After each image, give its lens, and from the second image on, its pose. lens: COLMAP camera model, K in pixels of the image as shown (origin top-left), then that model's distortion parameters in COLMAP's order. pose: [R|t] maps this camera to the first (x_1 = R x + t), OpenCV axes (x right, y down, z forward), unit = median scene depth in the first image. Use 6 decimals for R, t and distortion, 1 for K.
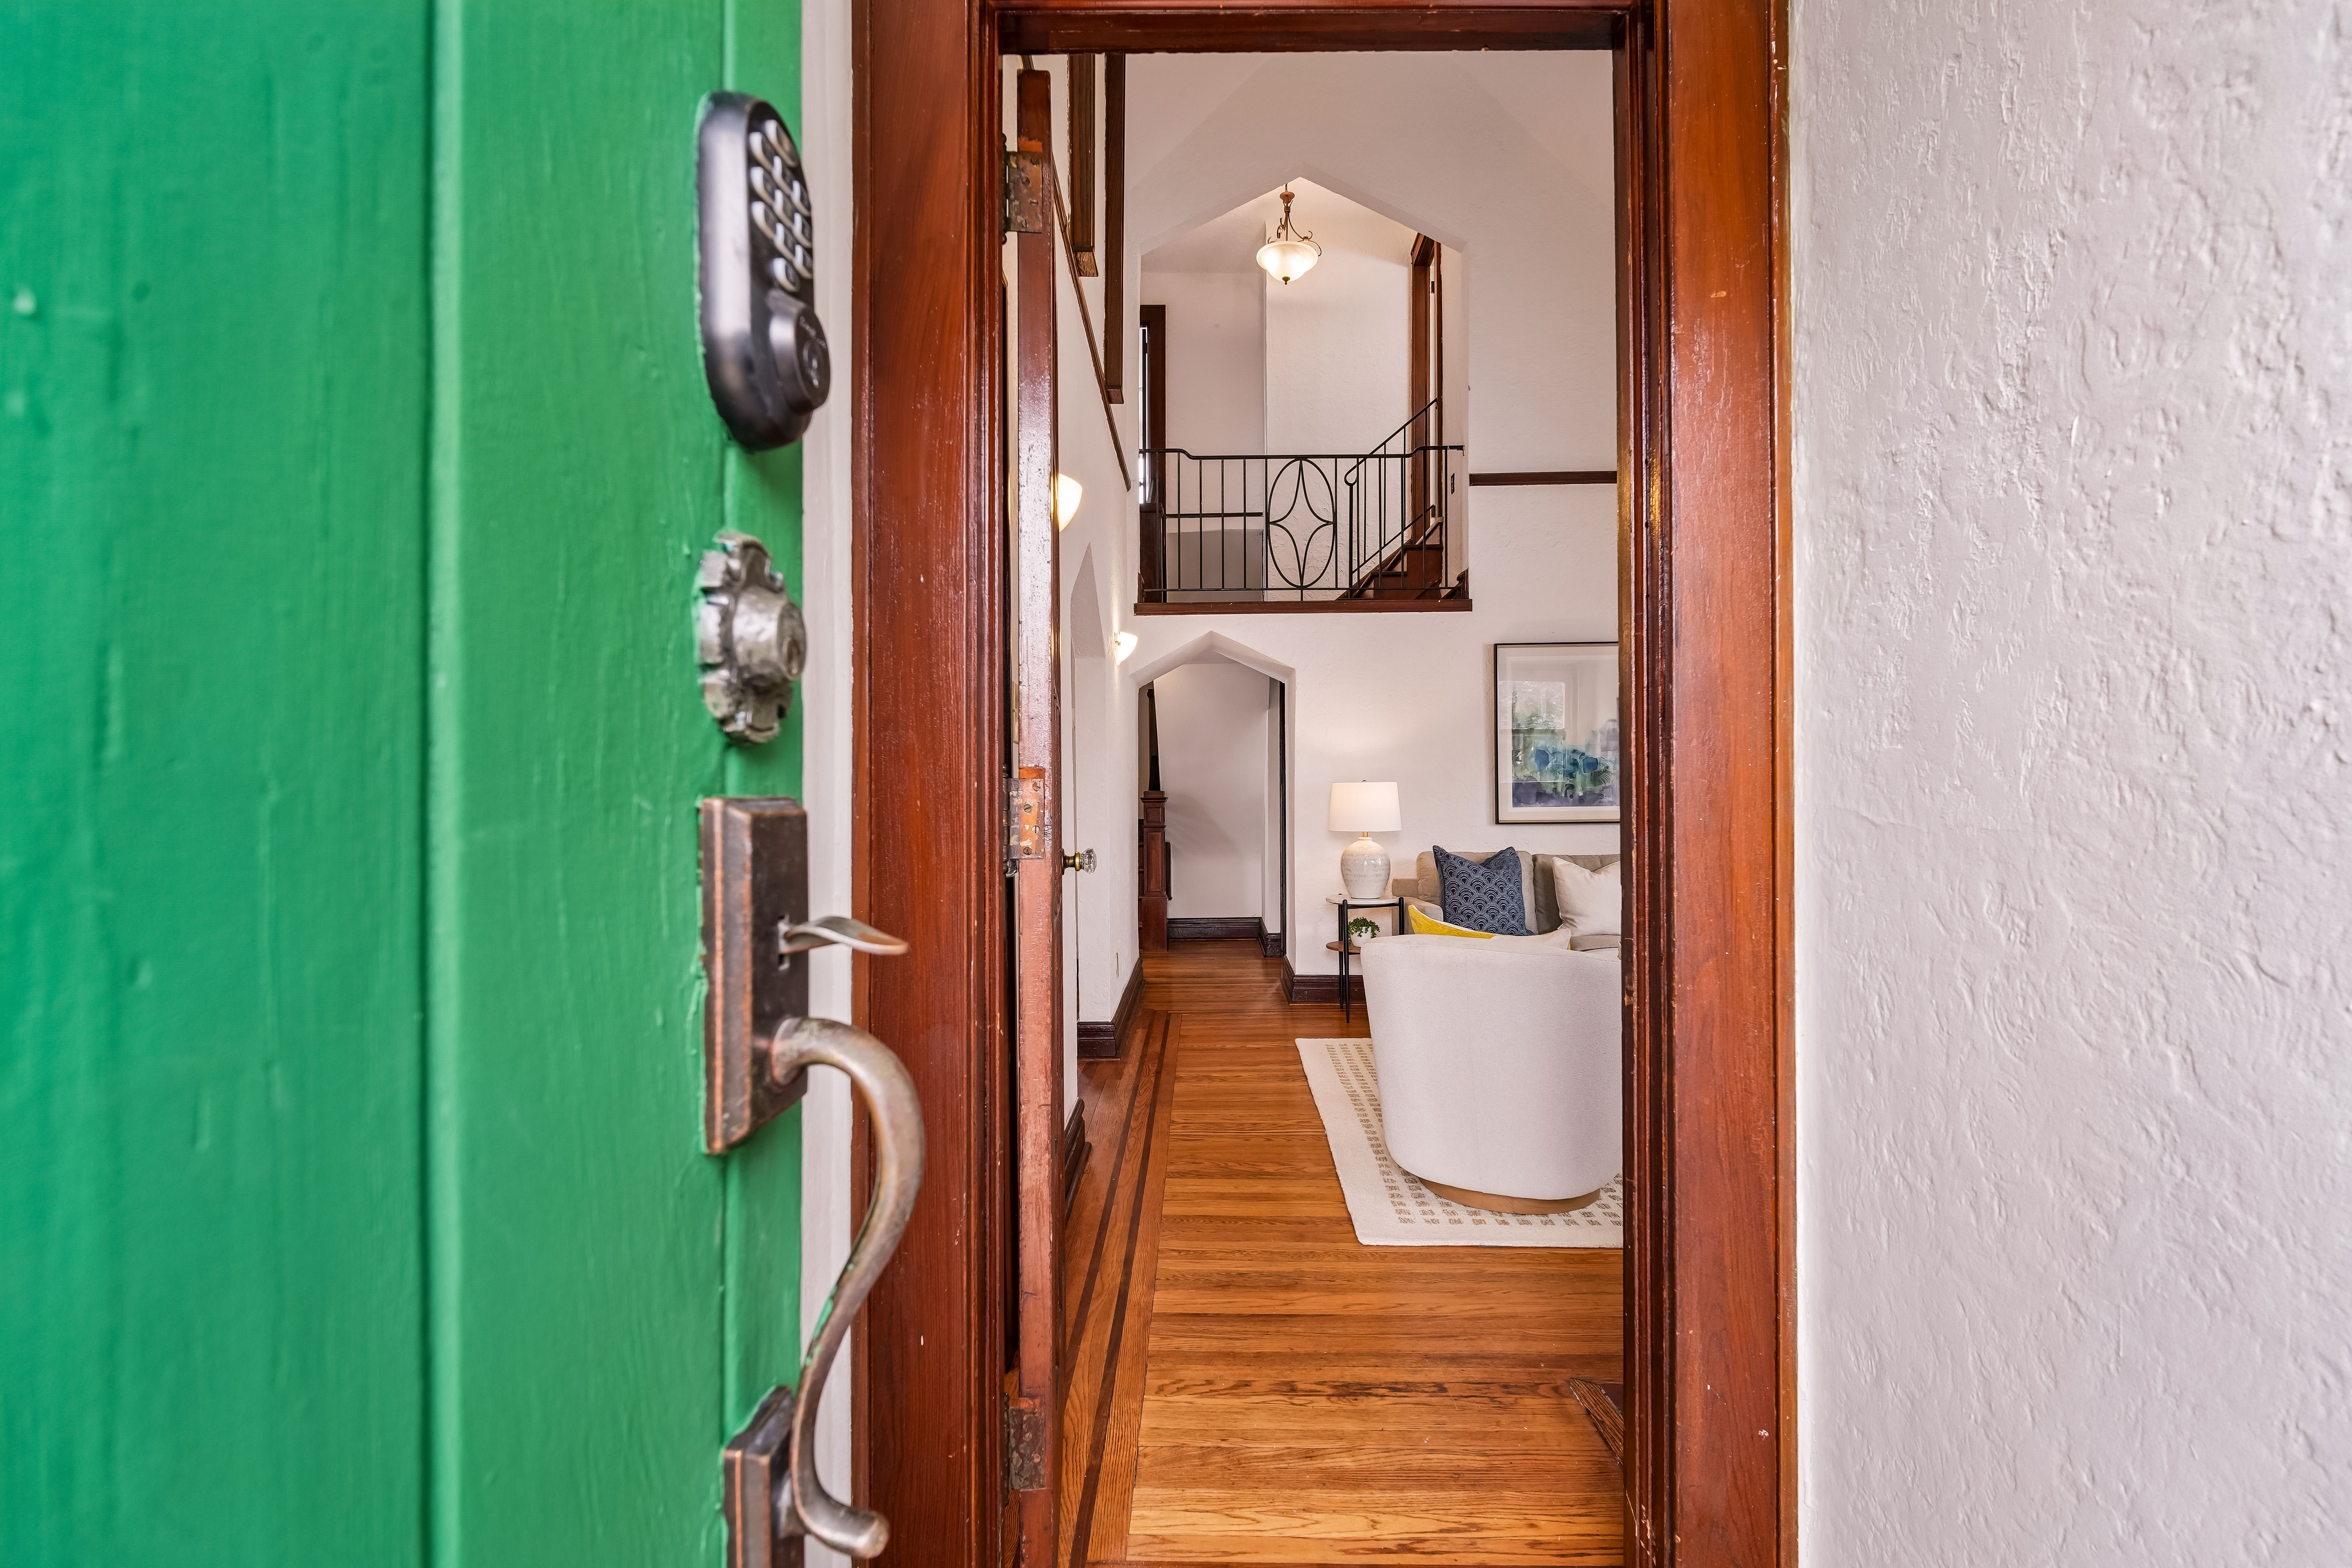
lens RADIAL K [[1111.1, 0, 1172.5], [0, 1111.1, 795.0], [0, 0, 1]] dist [-0.001846, -0.001778]
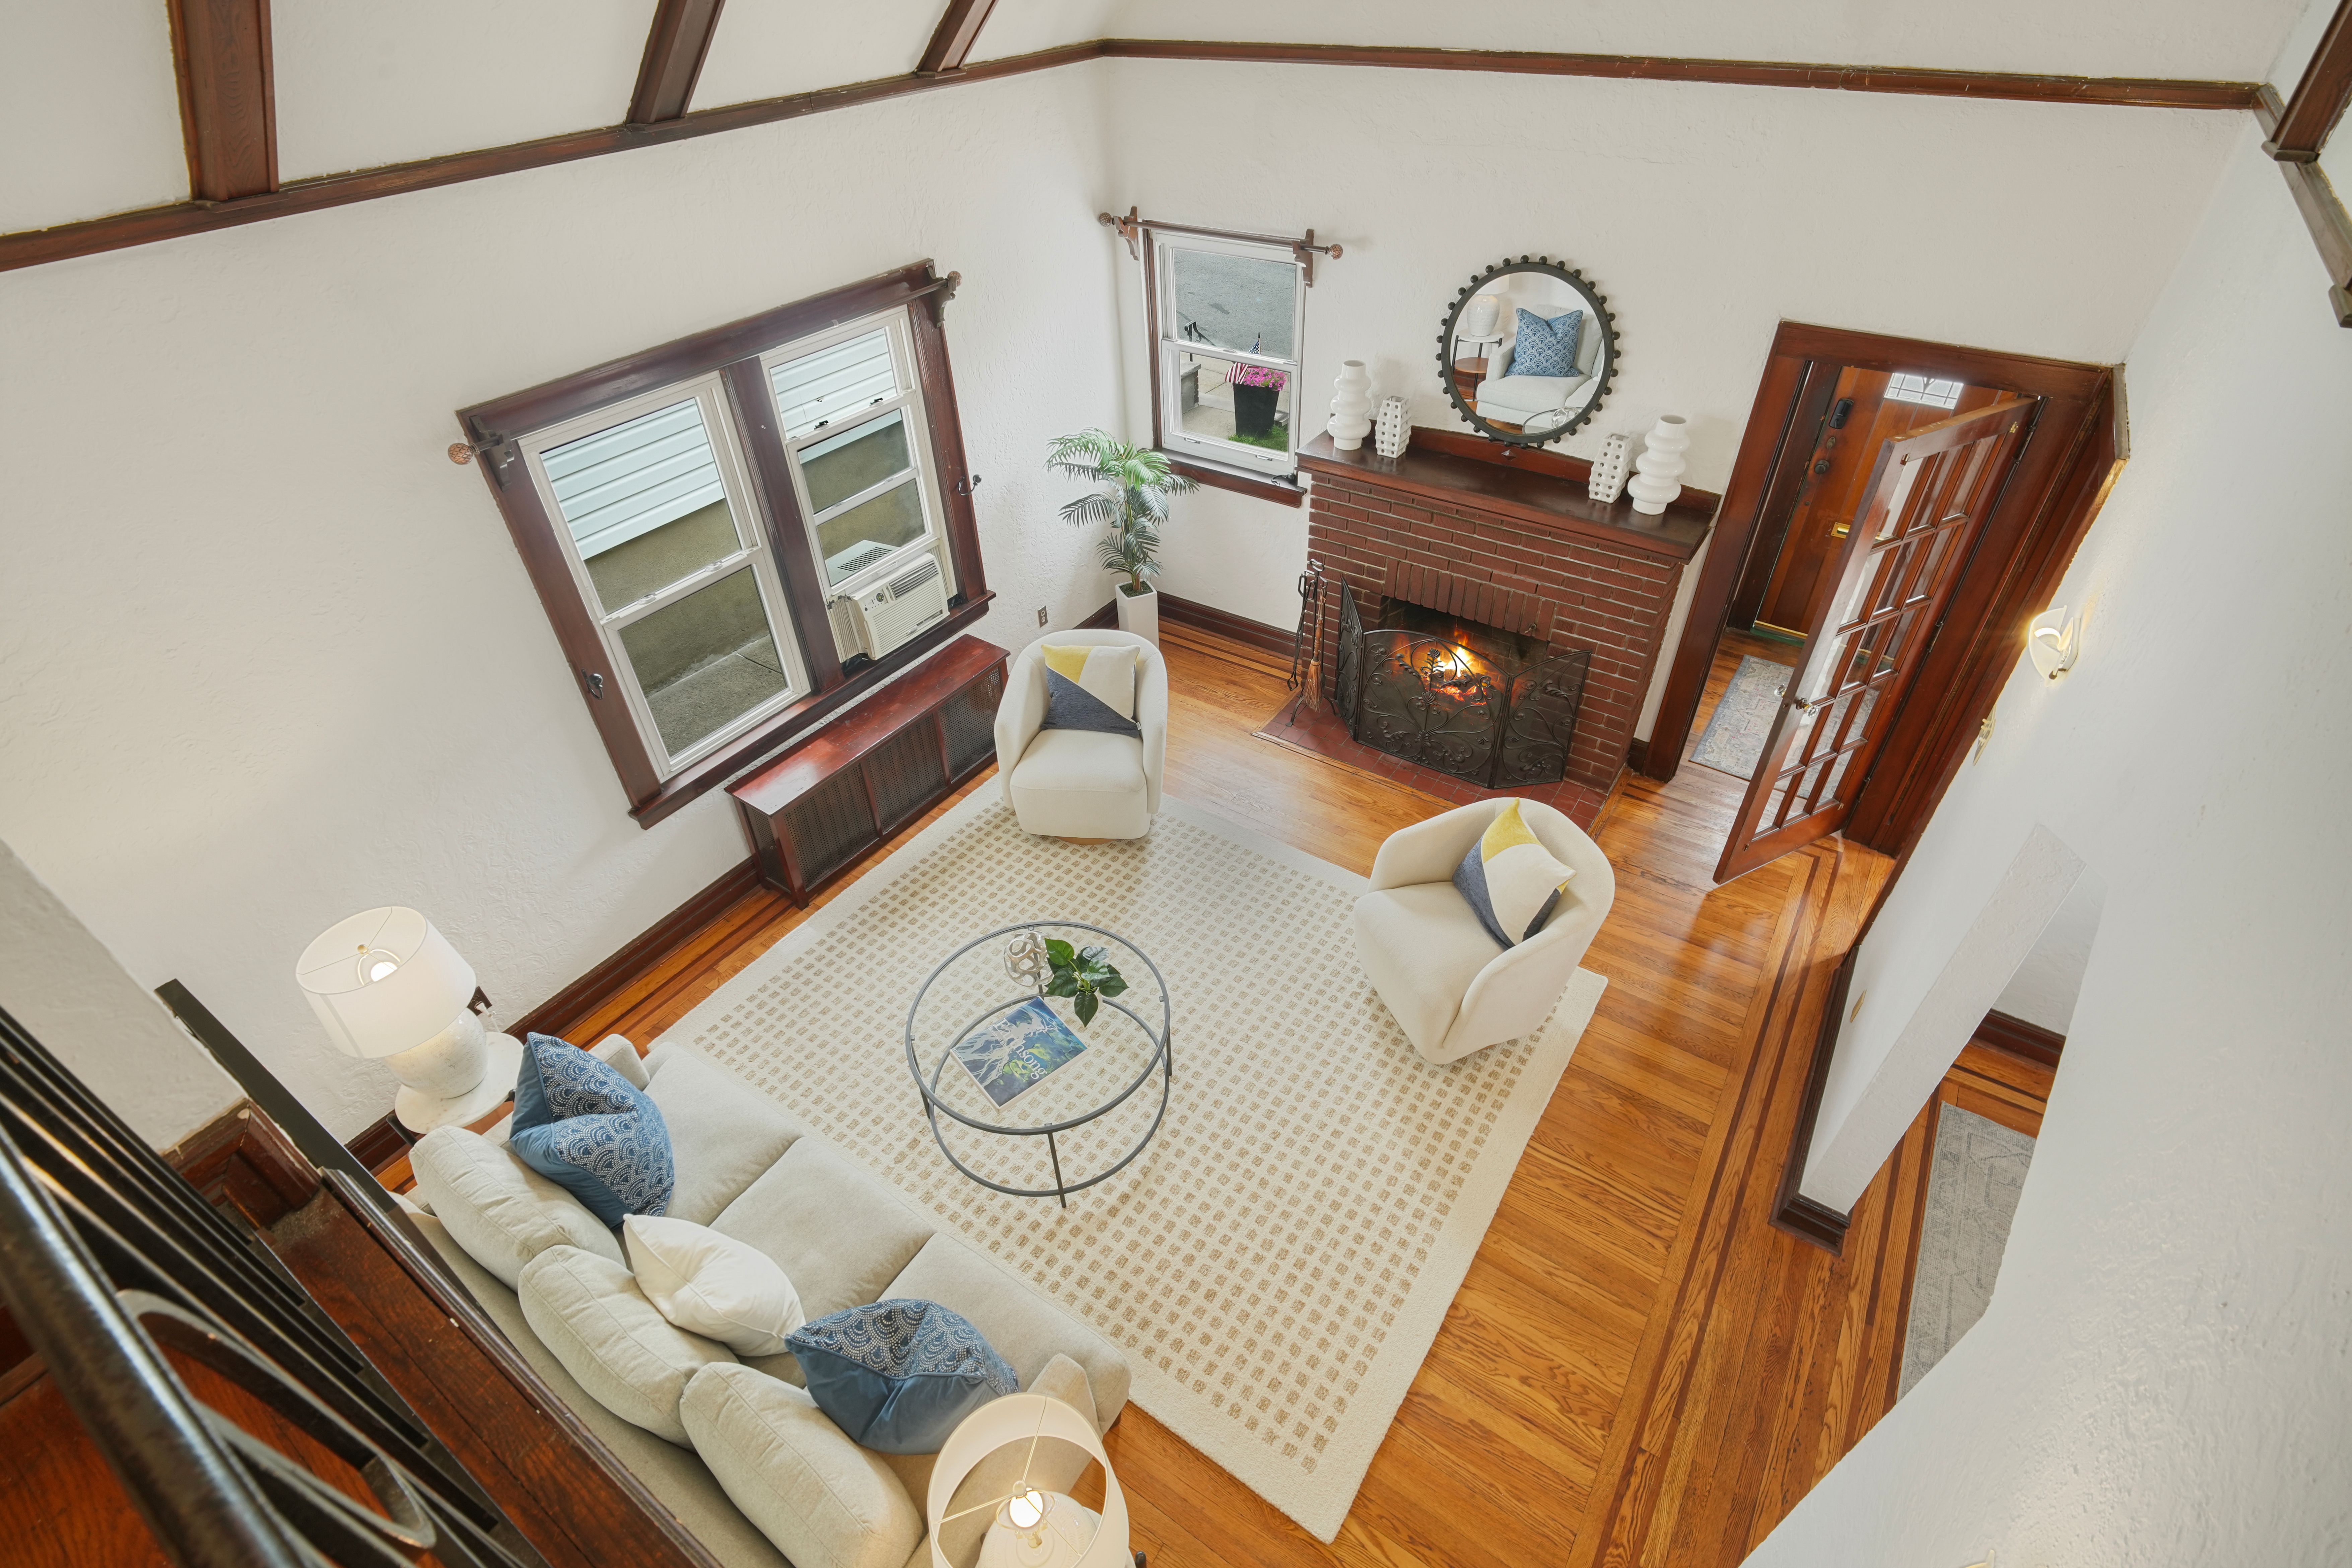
lens RADIAL K [[1094.8, 0, 1188.7], [0, 1094.8, 774.8], [0, 0, 1]] dist [0.005477, -0.000247]
pose [[-0.851720, -0.313175, 0.420113, 0.099231], [0.019661, 0.782081, 0.622866, -0.727593], [-0.523628, 0.538767, -0.659957, 1.946988]]
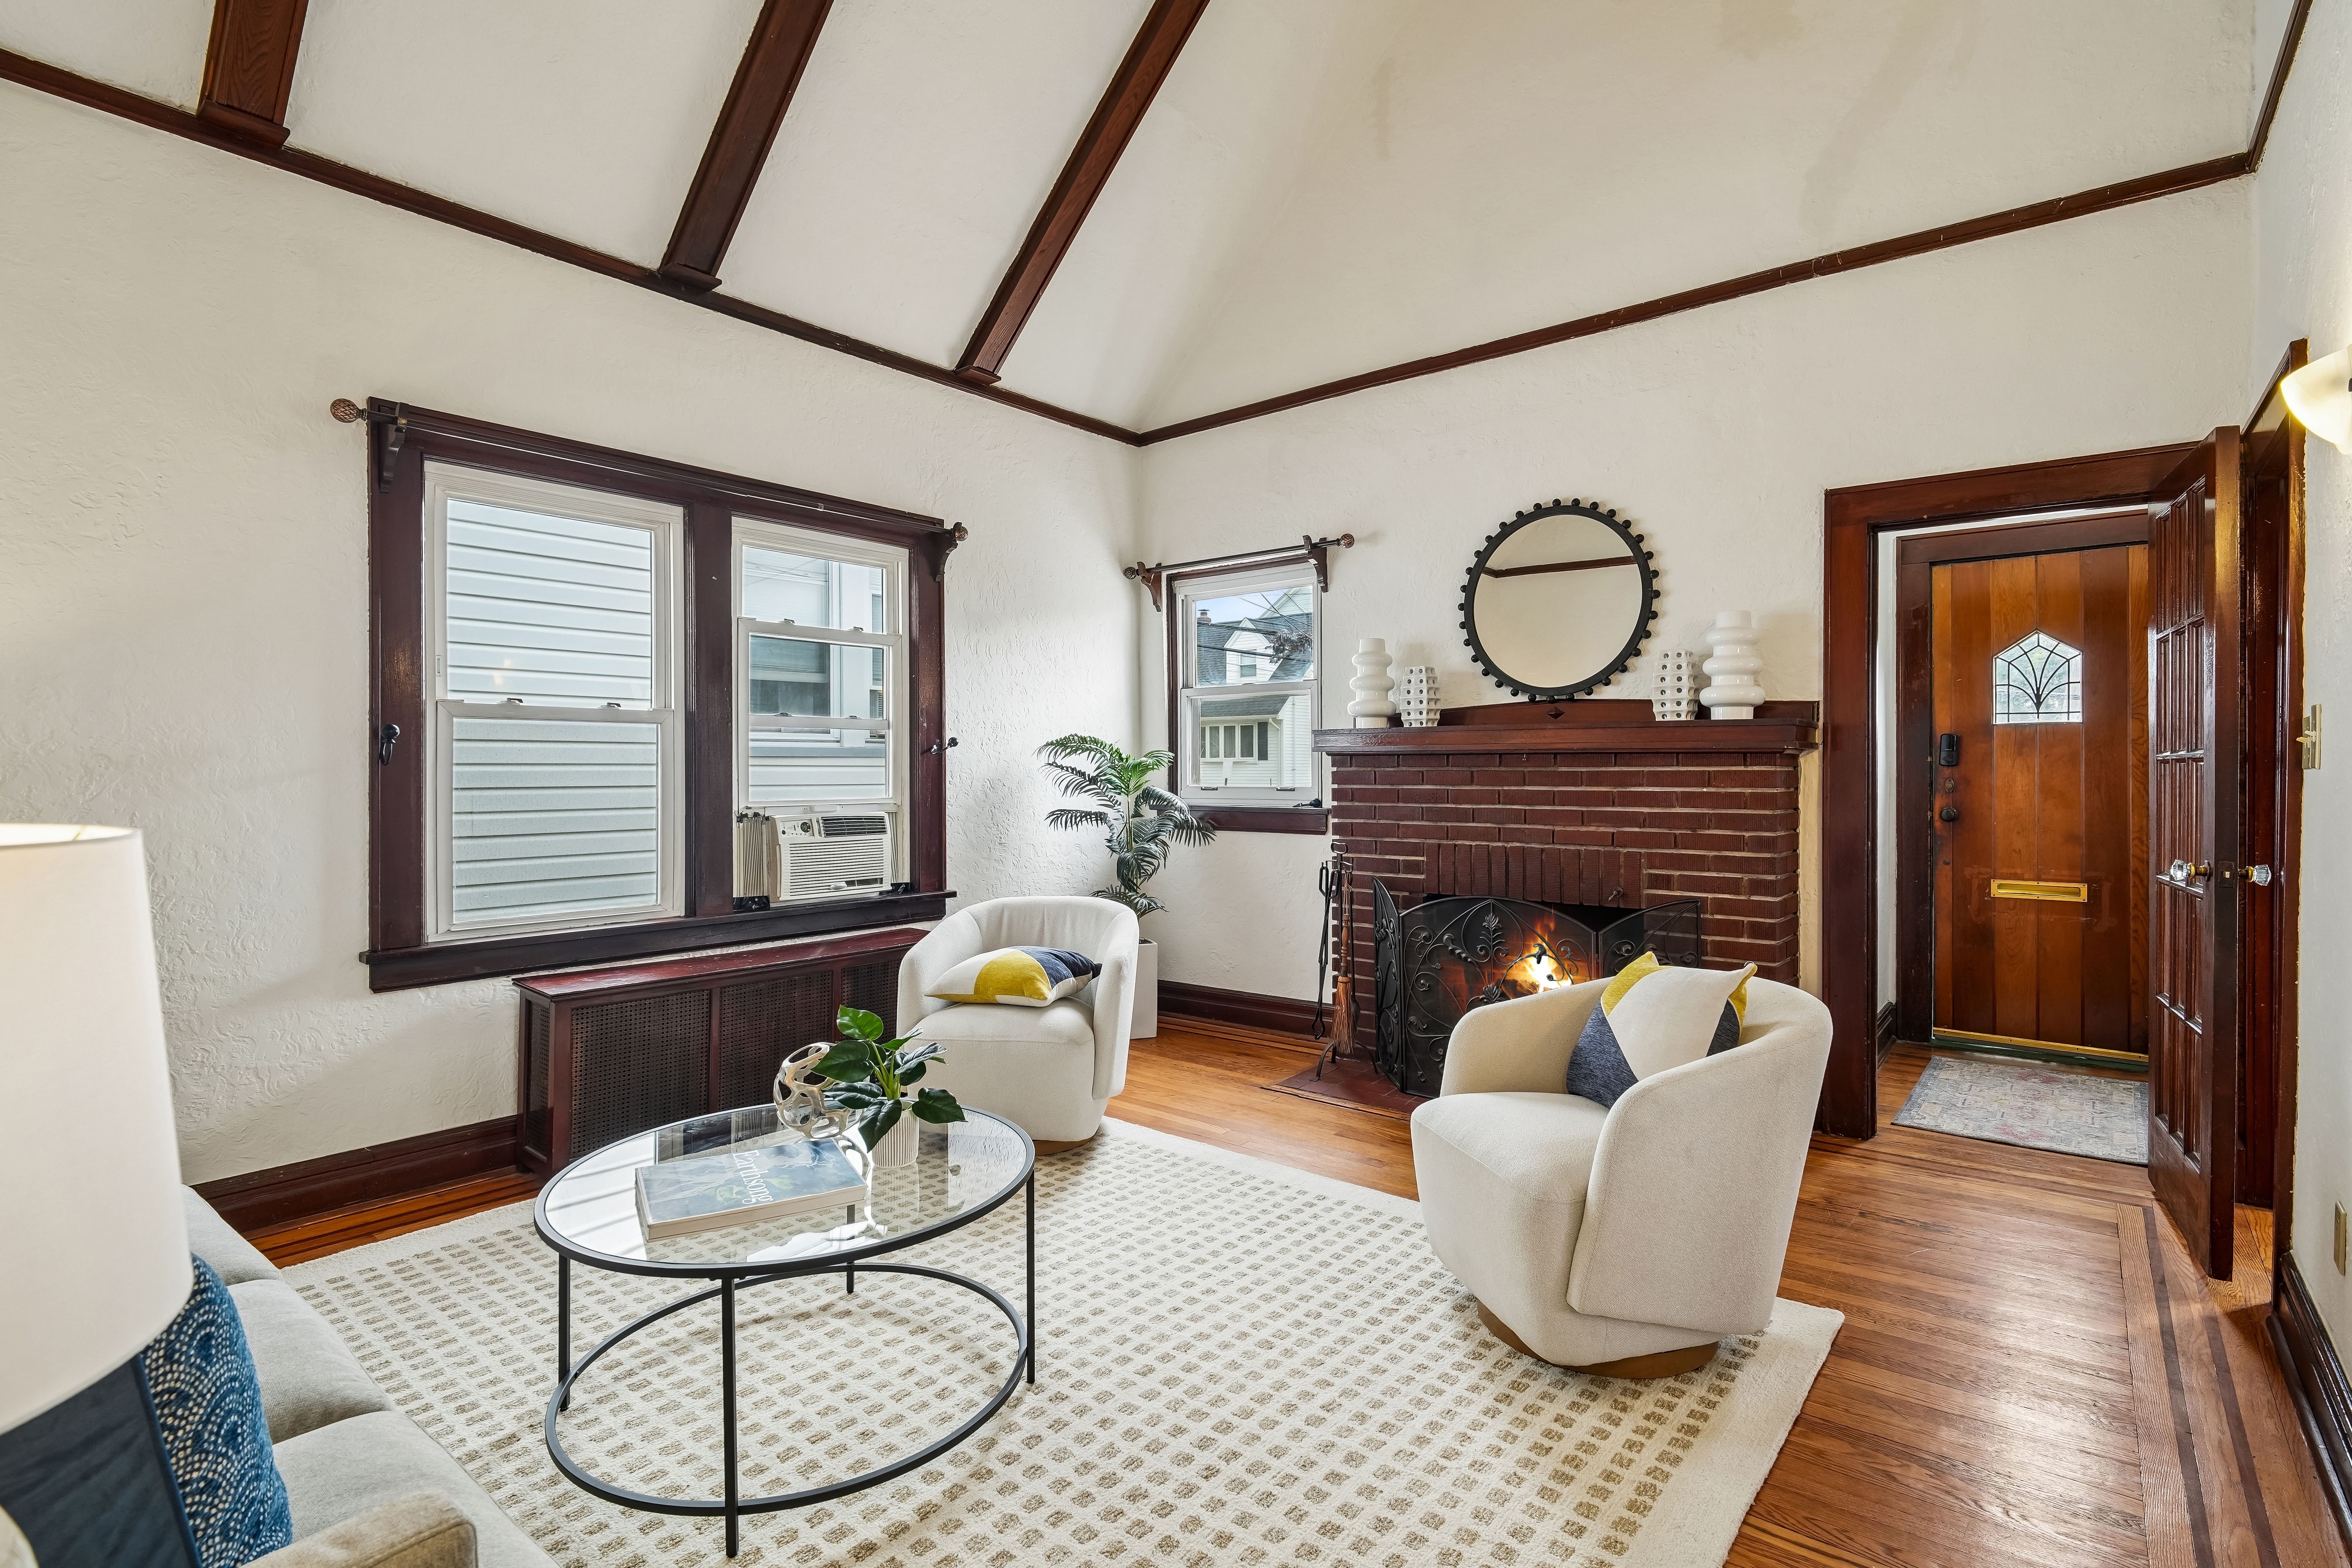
lens RADIAL K [[1114.2, 0, 1197.3], [0, 1114.2, 768.5], [0, 0, 1]] dist [0.008061, -0.007328]
pose [[-0.804039, 0.001897, 0.594574, 0.046694], [0.000666, 0.999997, -0.002291, -0.031637], [-0.594576, -0.001446, -0.804038, 1.800528]]
